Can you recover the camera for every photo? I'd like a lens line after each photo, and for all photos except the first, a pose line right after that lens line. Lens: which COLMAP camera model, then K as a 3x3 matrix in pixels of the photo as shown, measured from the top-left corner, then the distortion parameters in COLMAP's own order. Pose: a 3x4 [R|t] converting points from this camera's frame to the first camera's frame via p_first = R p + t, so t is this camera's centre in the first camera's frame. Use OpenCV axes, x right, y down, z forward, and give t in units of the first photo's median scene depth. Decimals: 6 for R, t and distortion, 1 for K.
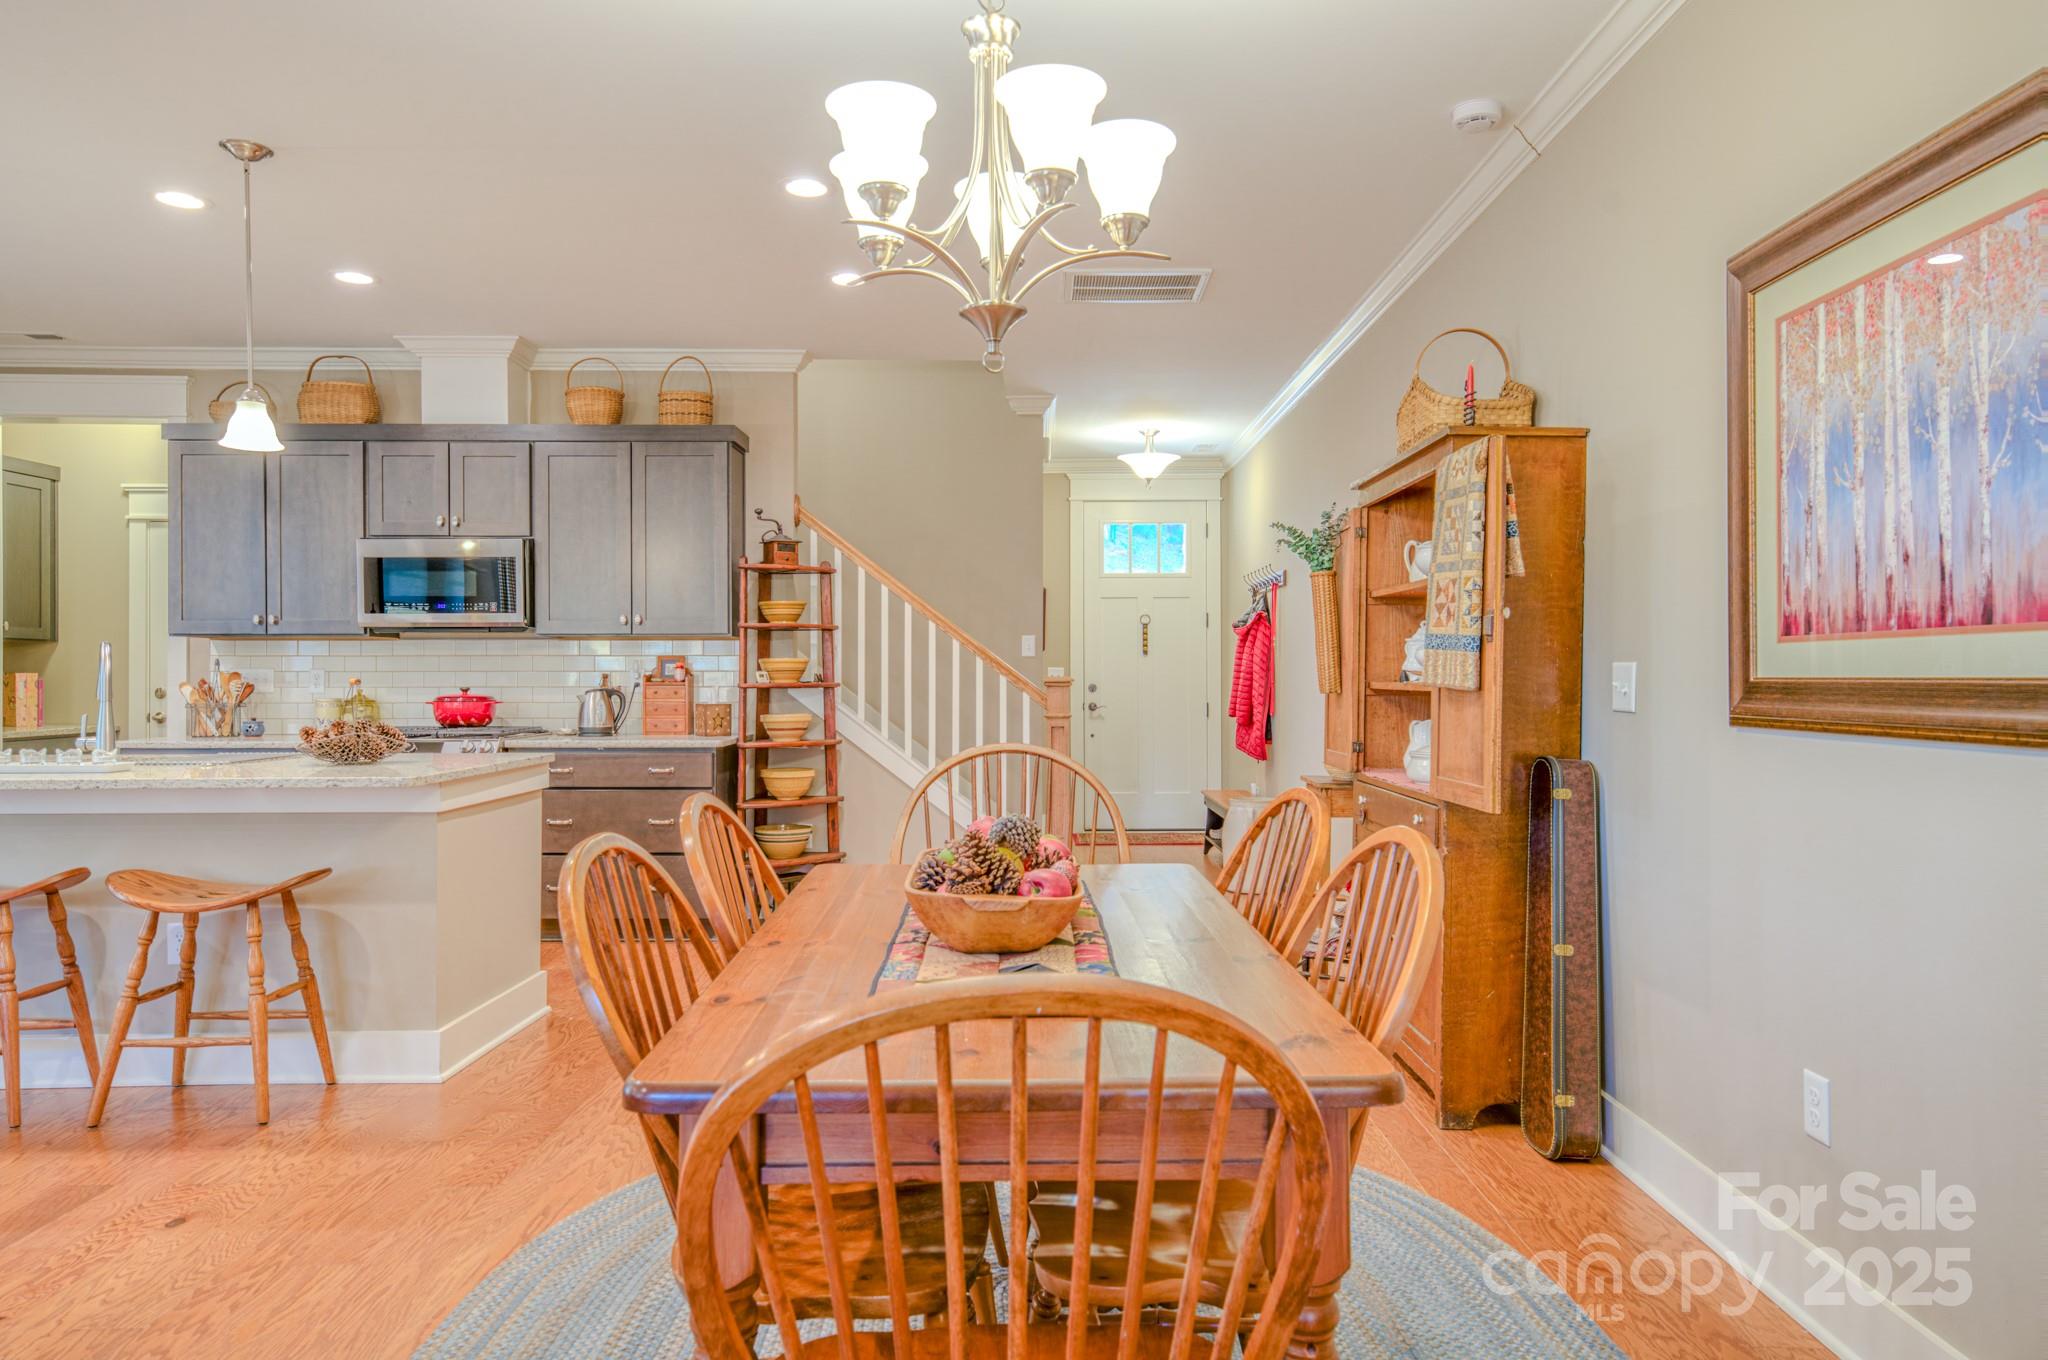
lens RADIAL K [[1328.0, 0, 1027.1], [0, 1328.0, 674.8], [0, 0, 1]] dist [0.028393, 0.003297]
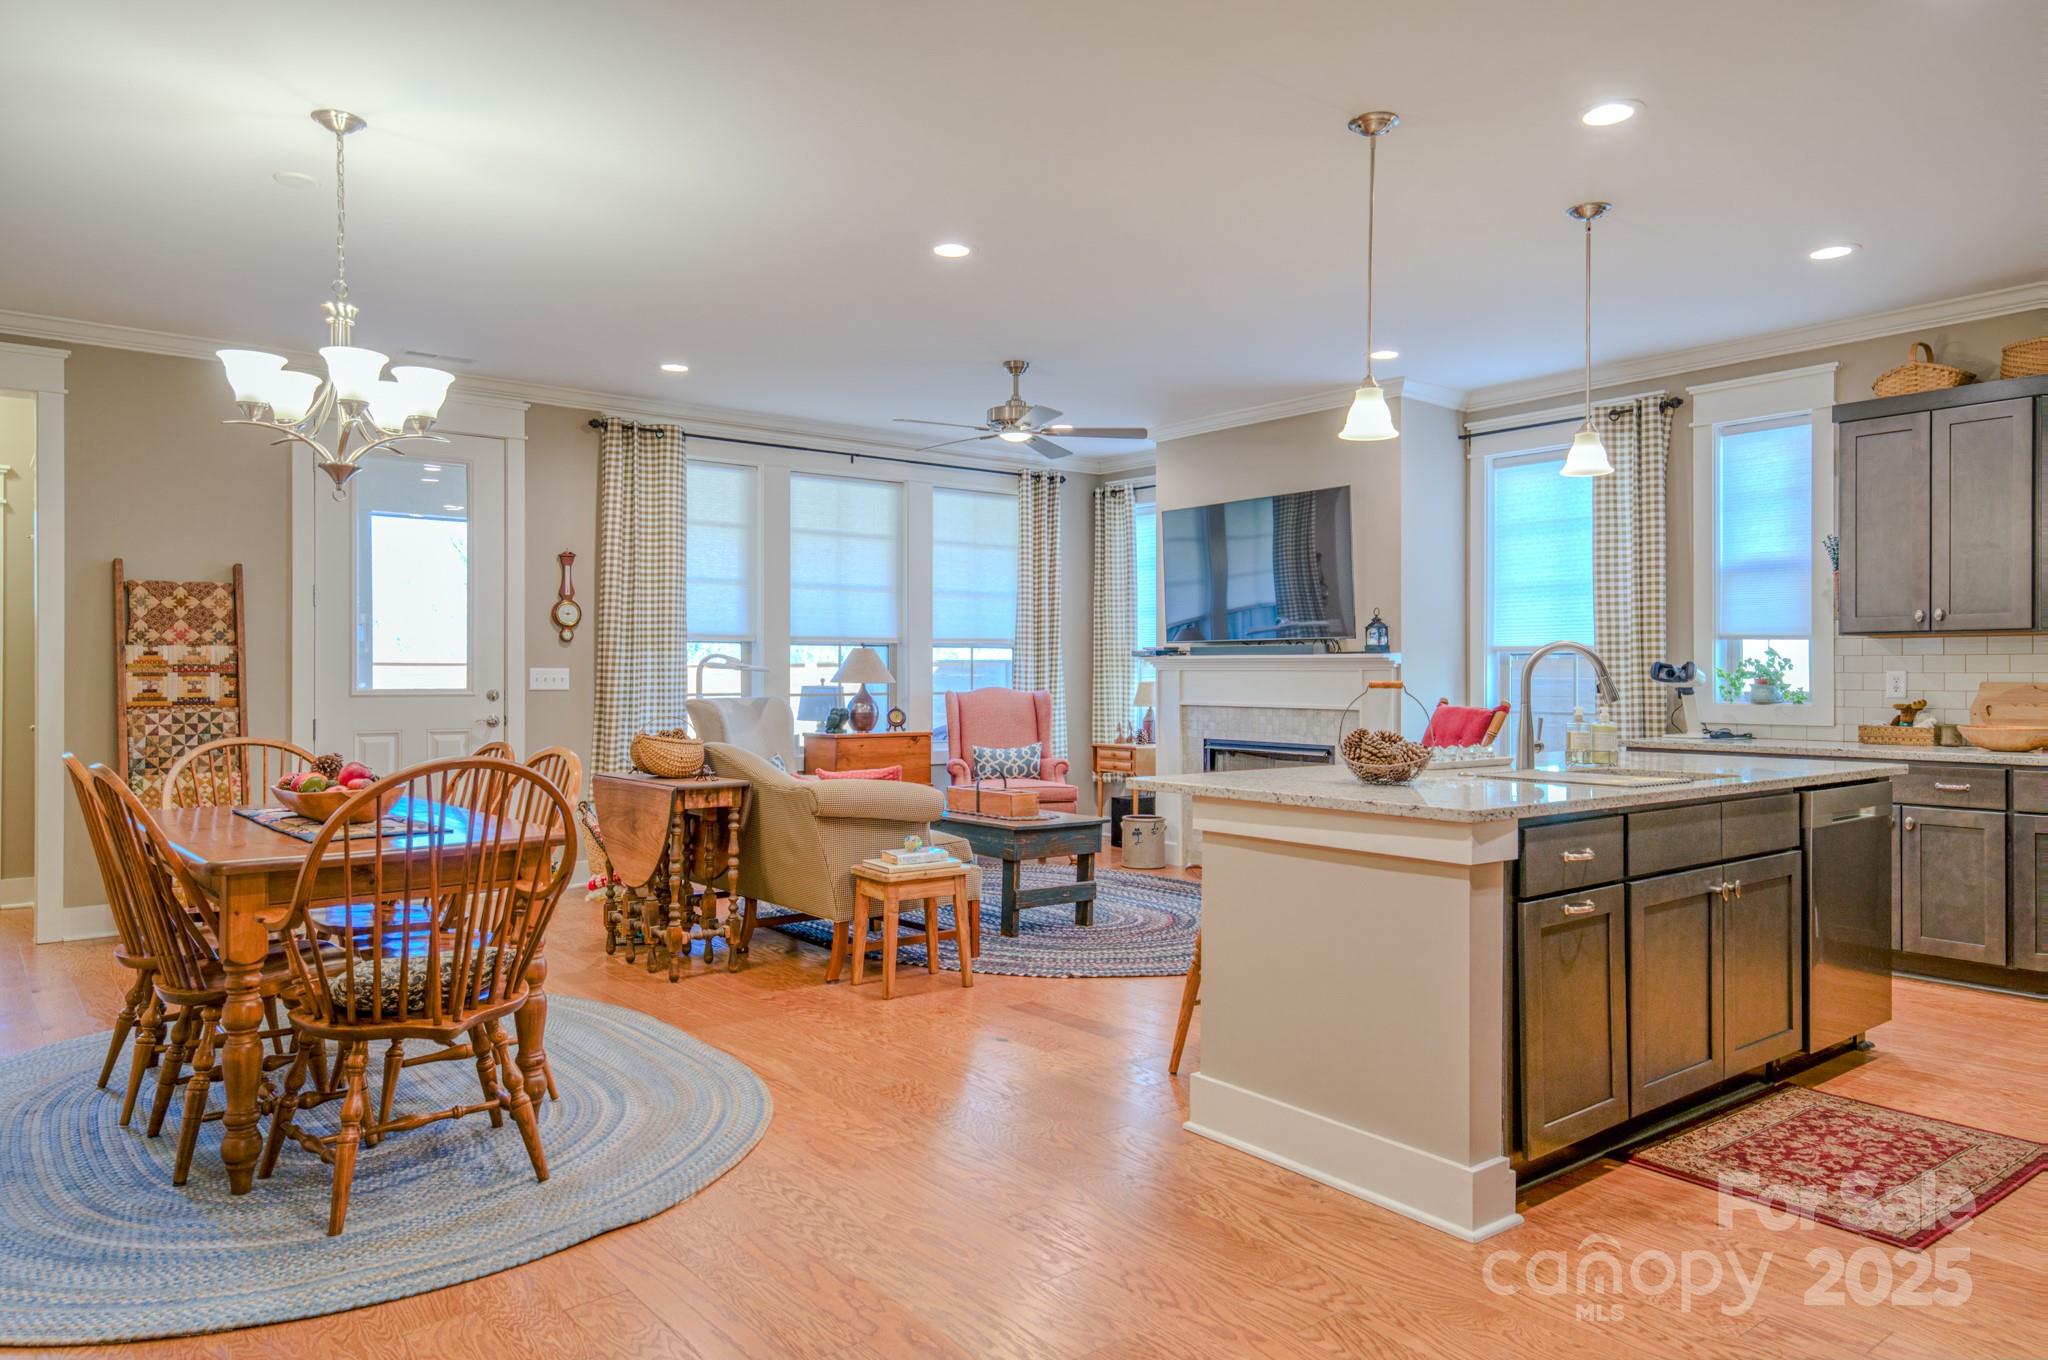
lens RADIAL K [[1328.0, 0, 1027.1], [0, 1328.0, 674.8], [0, 0, 1]] dist [0.028393, 0.003297]
pose [[-0.777379, -0.000237, -0.629032, 0.129972], [-0.002145, 0.999995, 0.002275, -0.001347], [0.629029, 0.003118, -0.777376, 1.013826]]
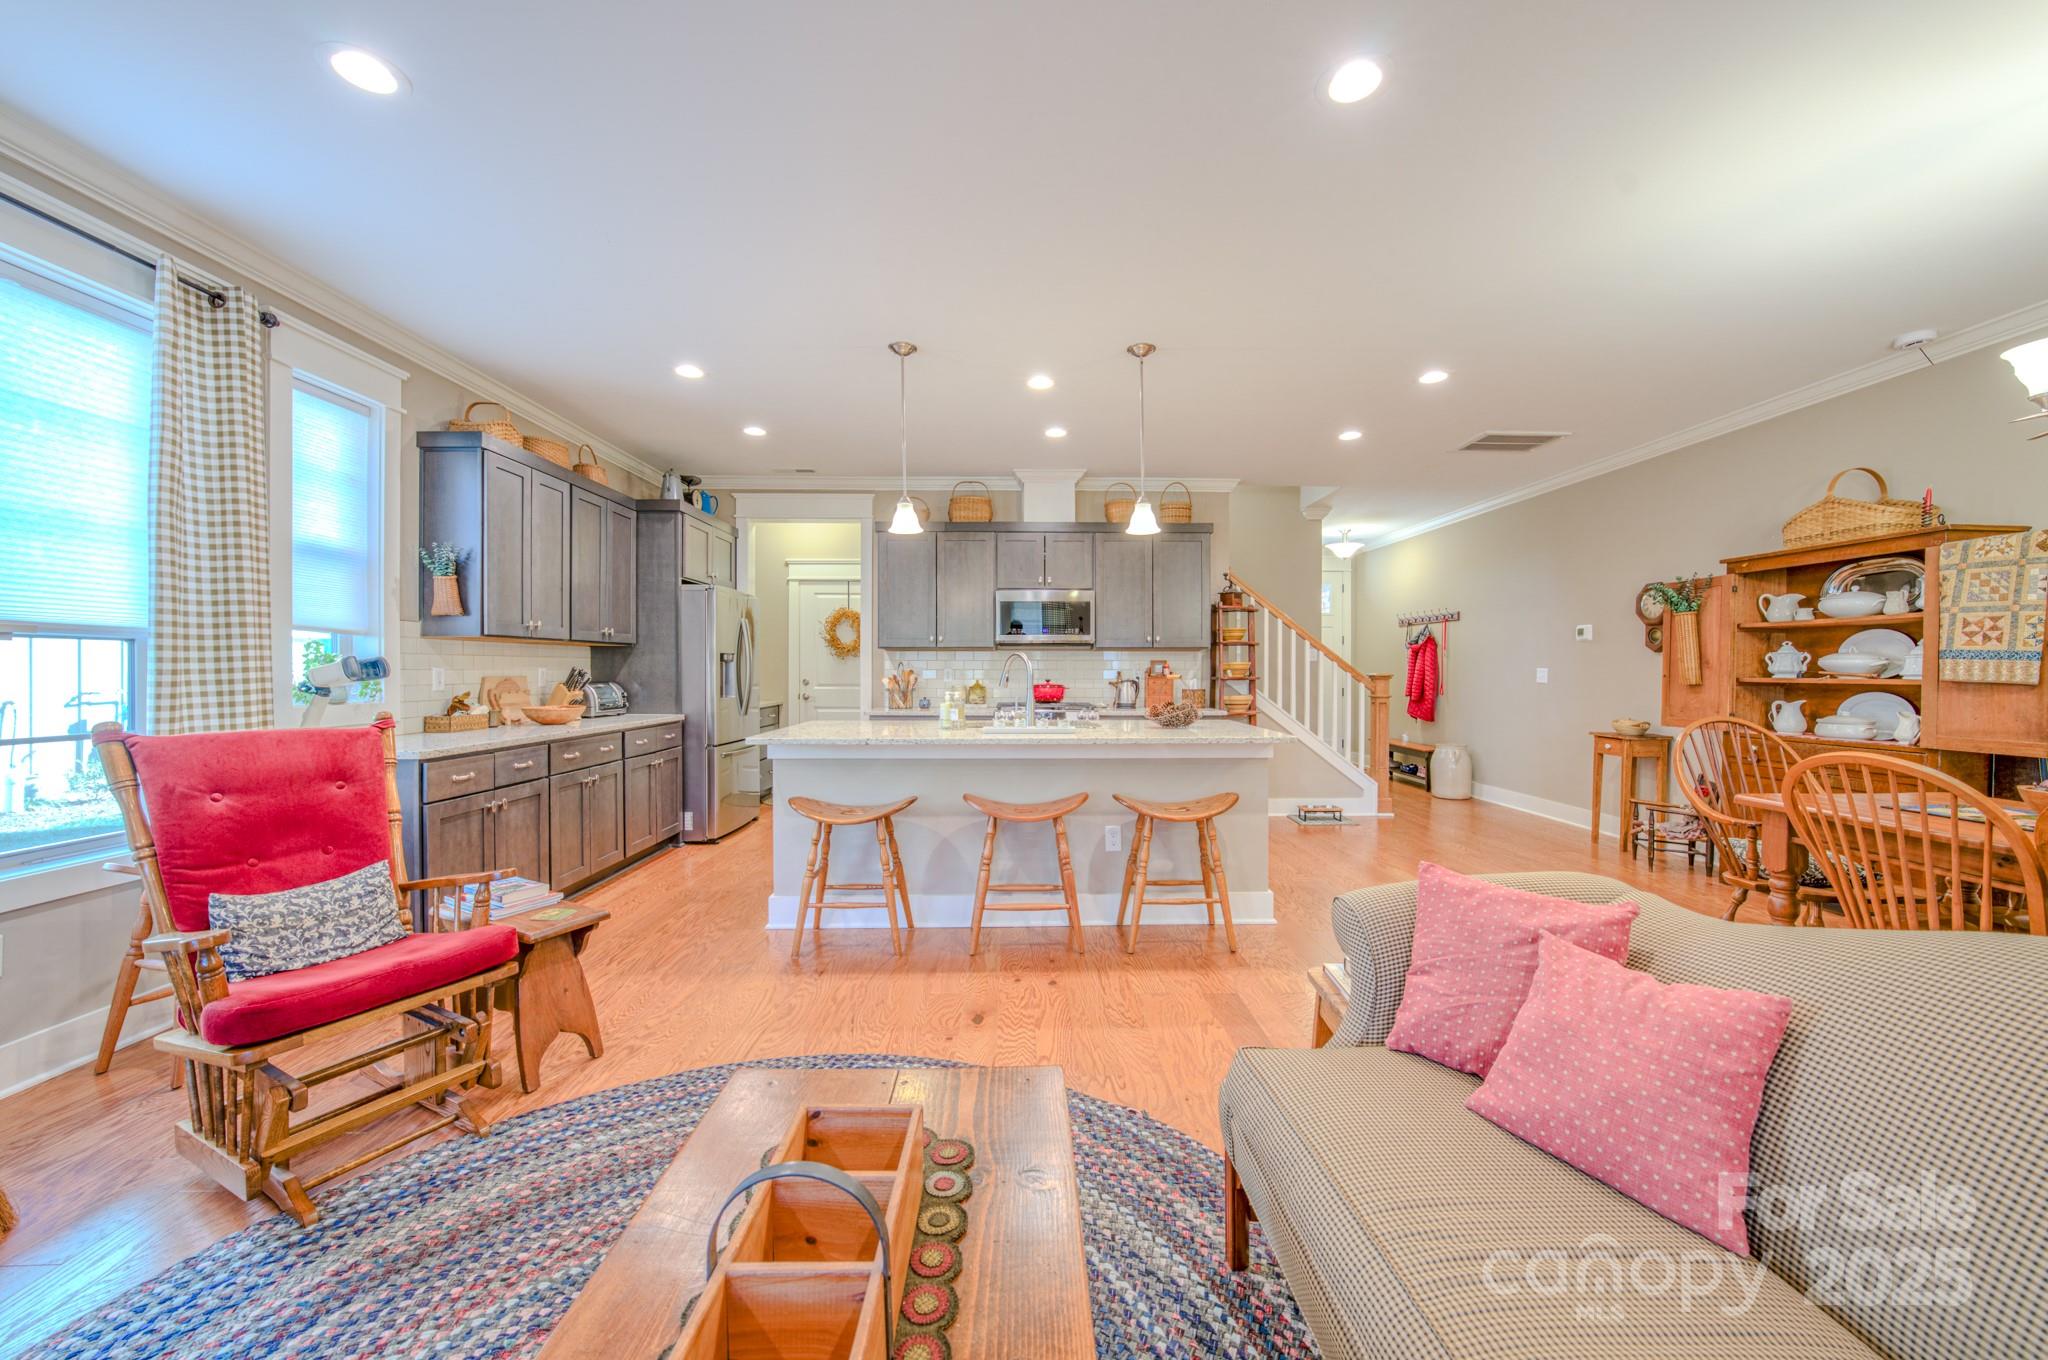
lens RADIAL K [[743.3, 0, 1024.0], [0, 743.3, 680.0], [0, 0, 1]] dist [-0.018071, 0.000069]
pose [[0.999774, 0.001051, 0.021247, -0.475223], [-0.001325, 0.999916, 0.012881, -0.001648], [-0.021232, -0.012906, 0.999691, 0.067941]]
